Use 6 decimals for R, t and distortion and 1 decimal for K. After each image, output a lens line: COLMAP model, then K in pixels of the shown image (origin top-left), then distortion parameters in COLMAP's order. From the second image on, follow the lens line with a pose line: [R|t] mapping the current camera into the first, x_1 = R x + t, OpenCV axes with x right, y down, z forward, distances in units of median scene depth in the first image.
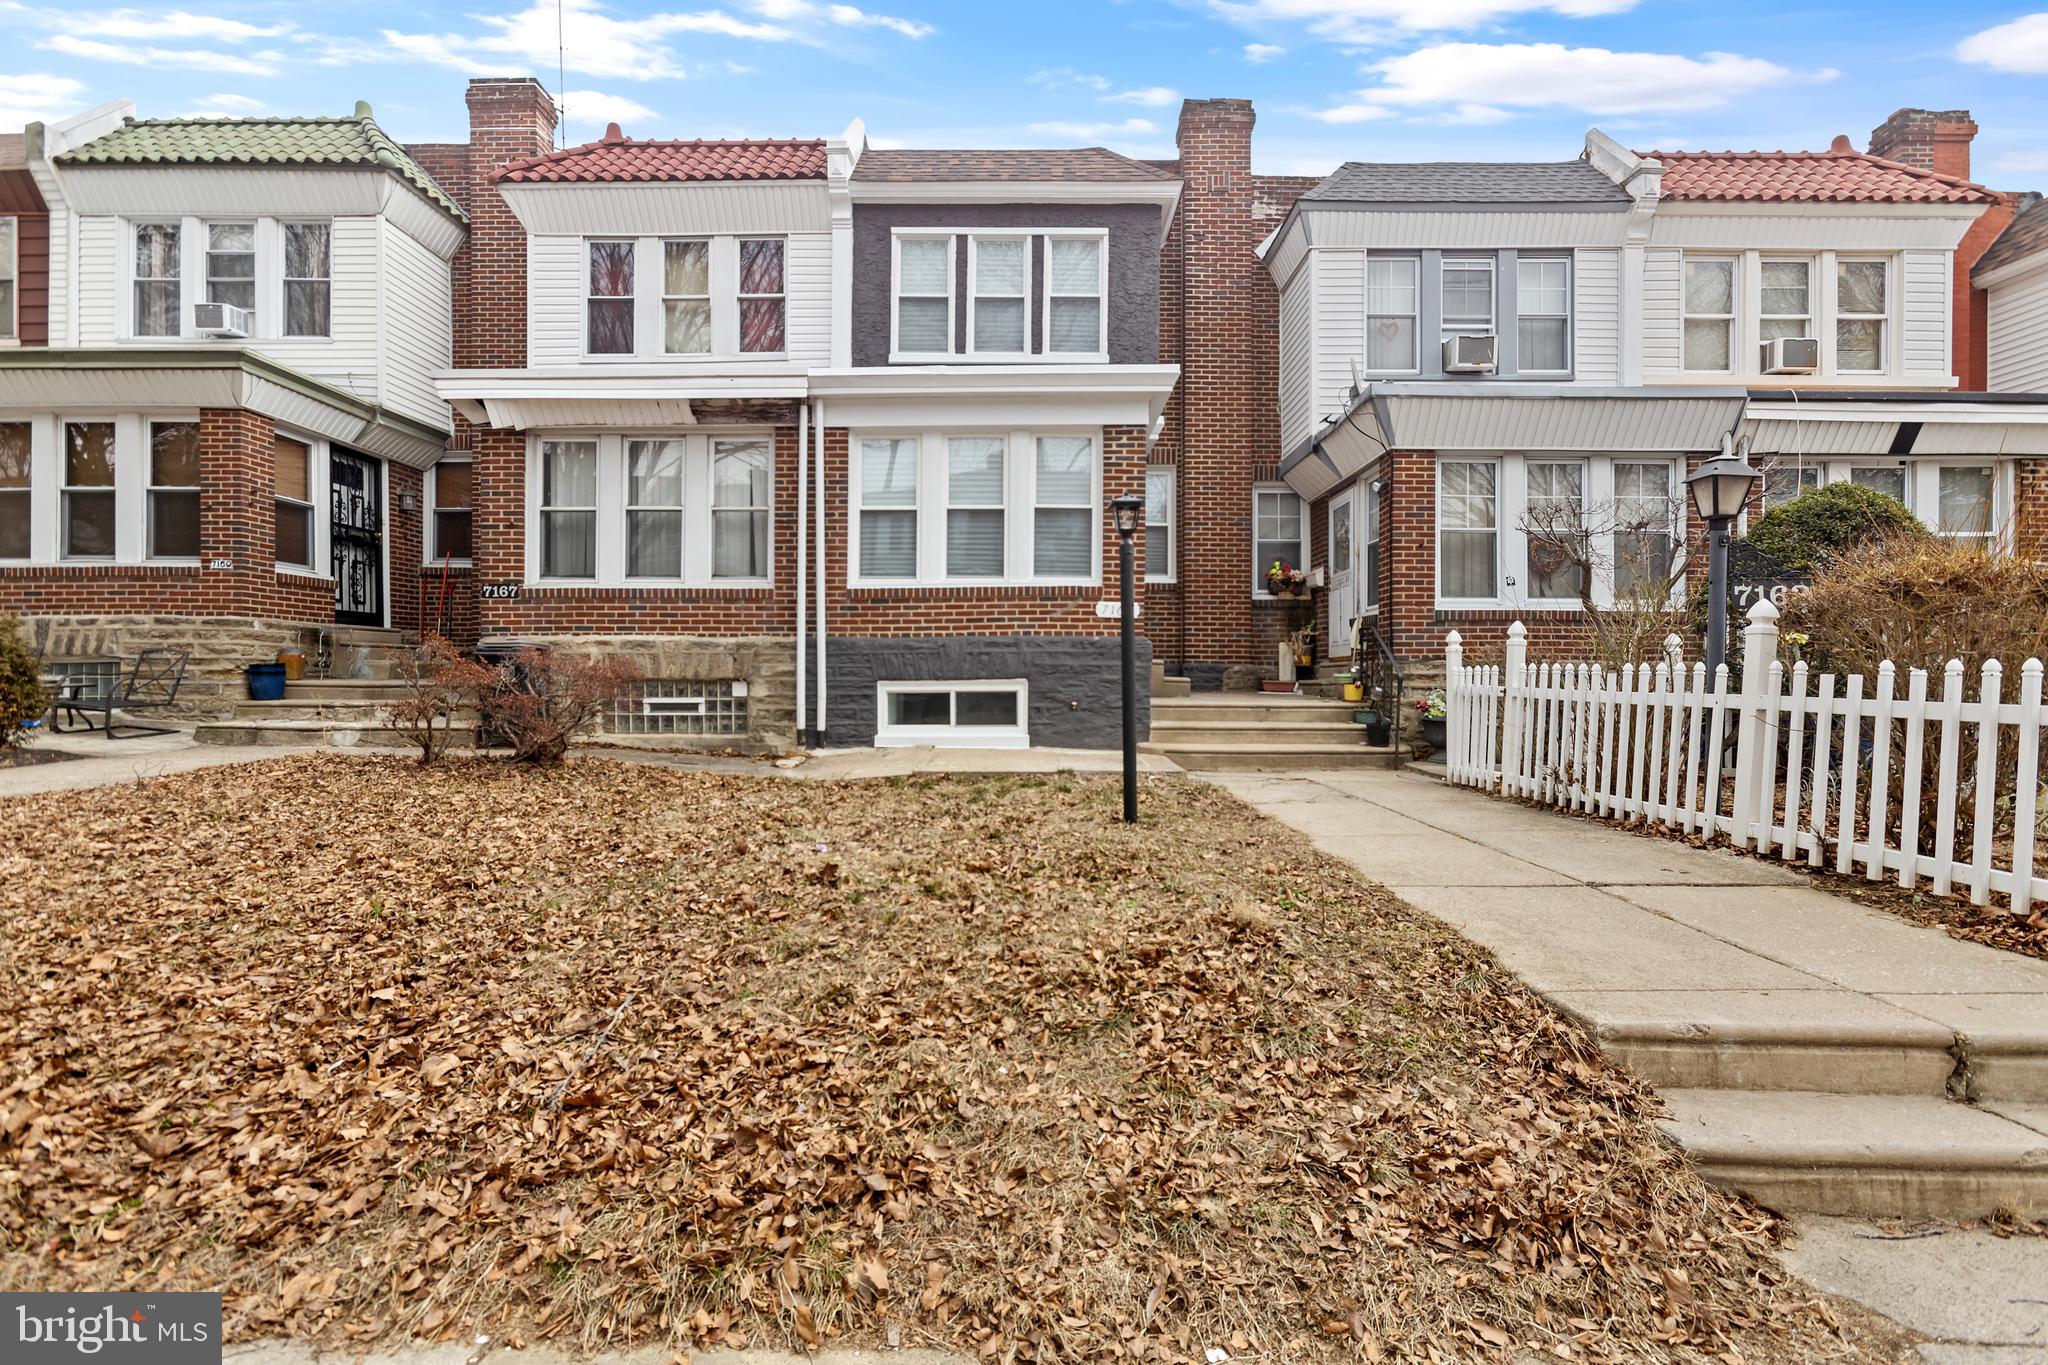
lens RADIAL K [[912.8, 0, 1018.3], [0, 912.8, 697.0], [0, 0, 1]] dist [0.003335, 0.000154]
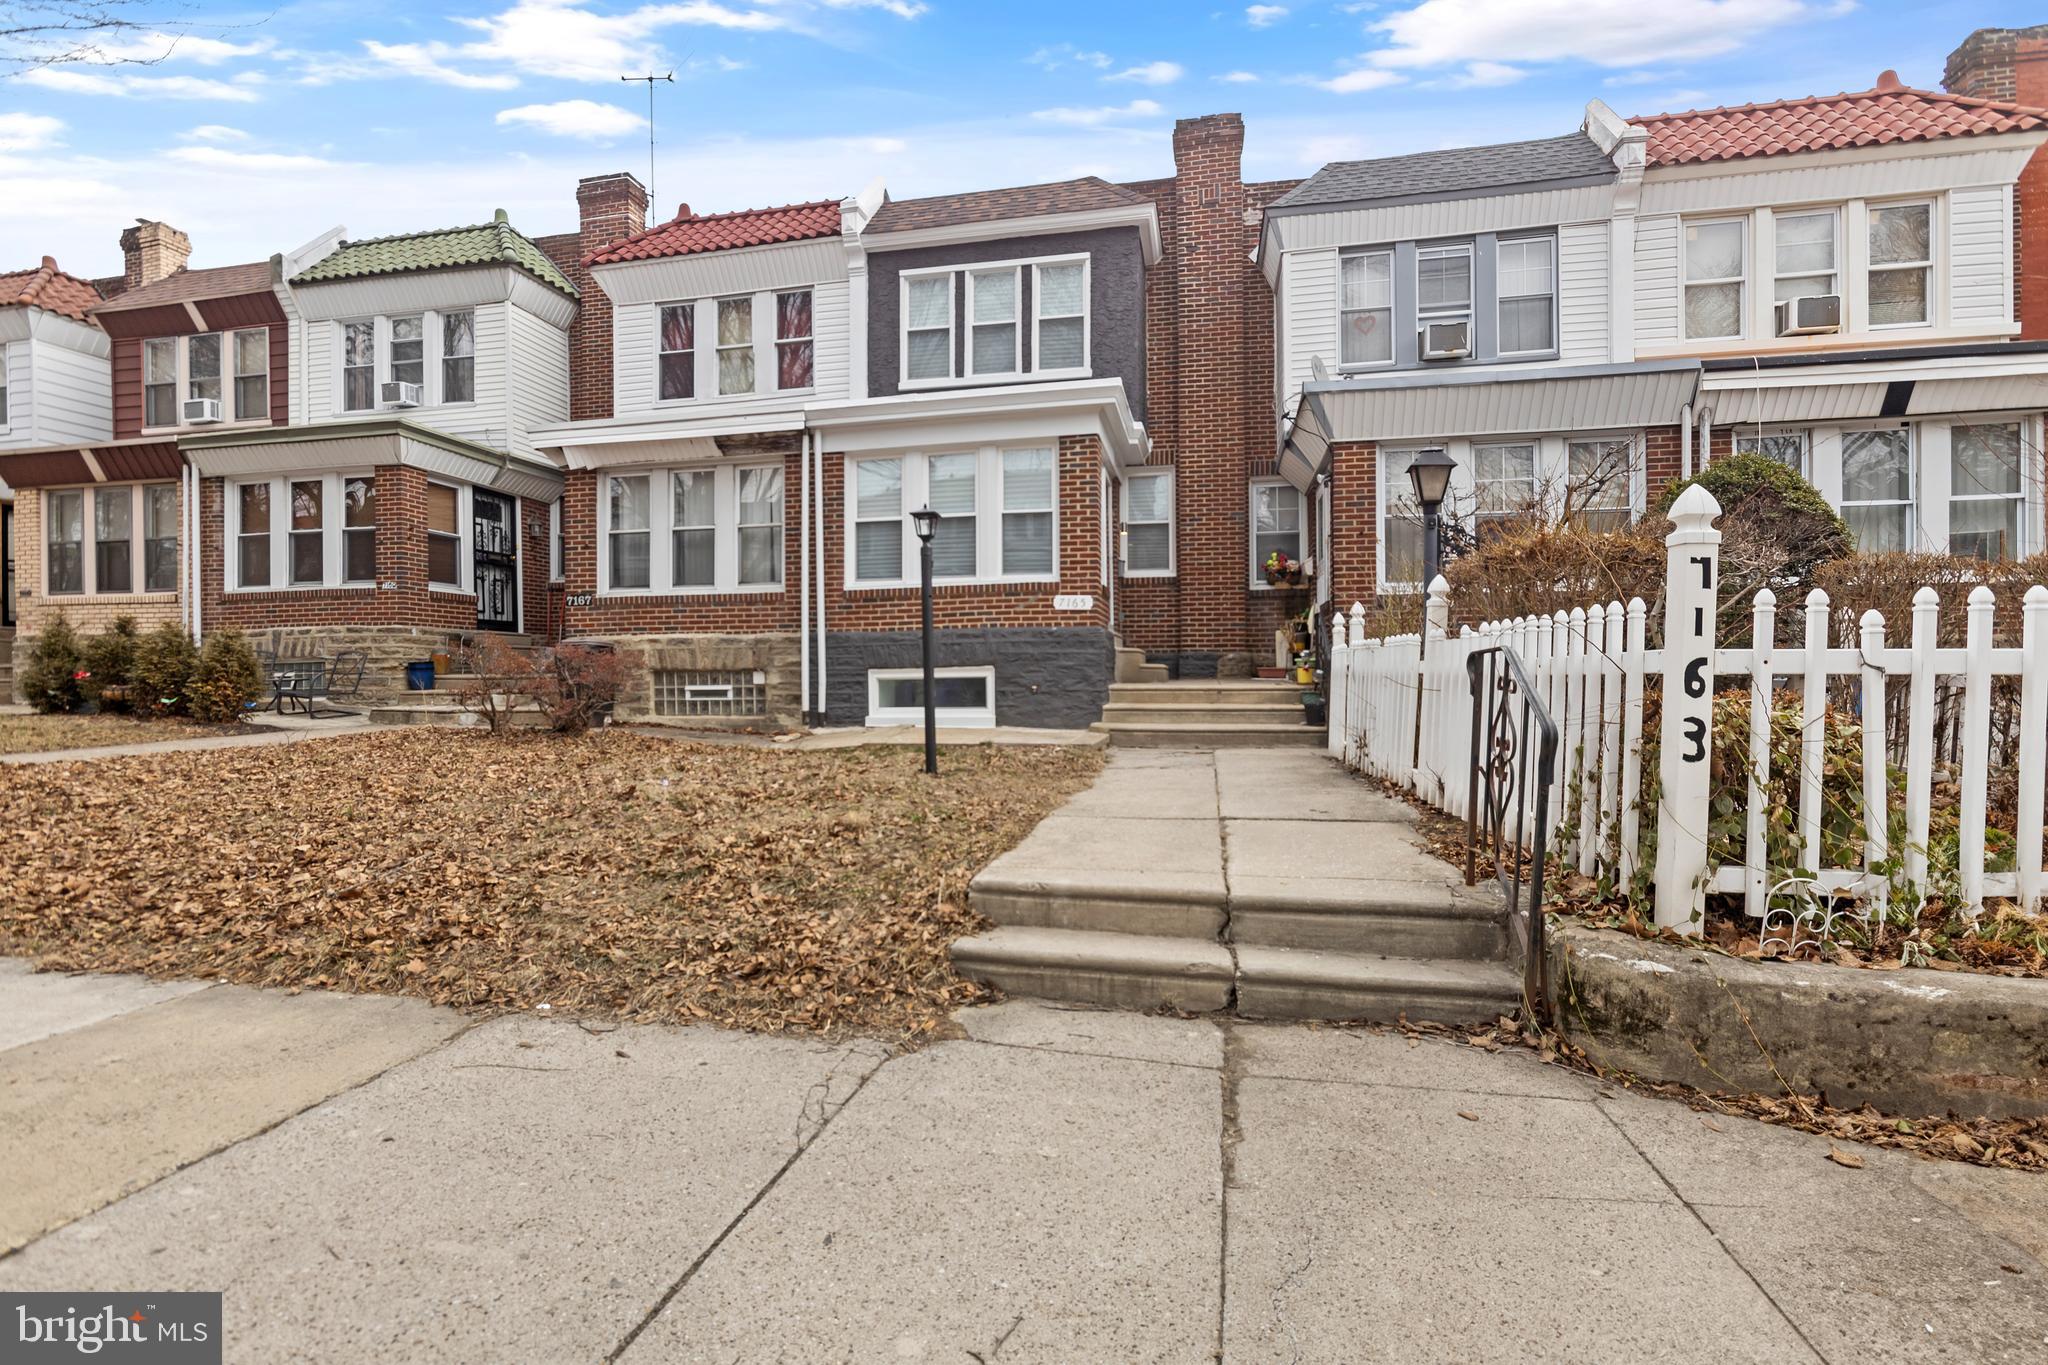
lens RADIAL K [[912.8, 0, 1012.4], [0, 912.8, 696.3], [0, 0, 1]] dist [0.003335, 0.000154]
pose [[0.980787, -0.005996, -0.194988, 0.224159], [0.005873, 0.999982, -0.001207, 0.017021], [0.194991, 0.000039, 0.980805, -0.088059]]
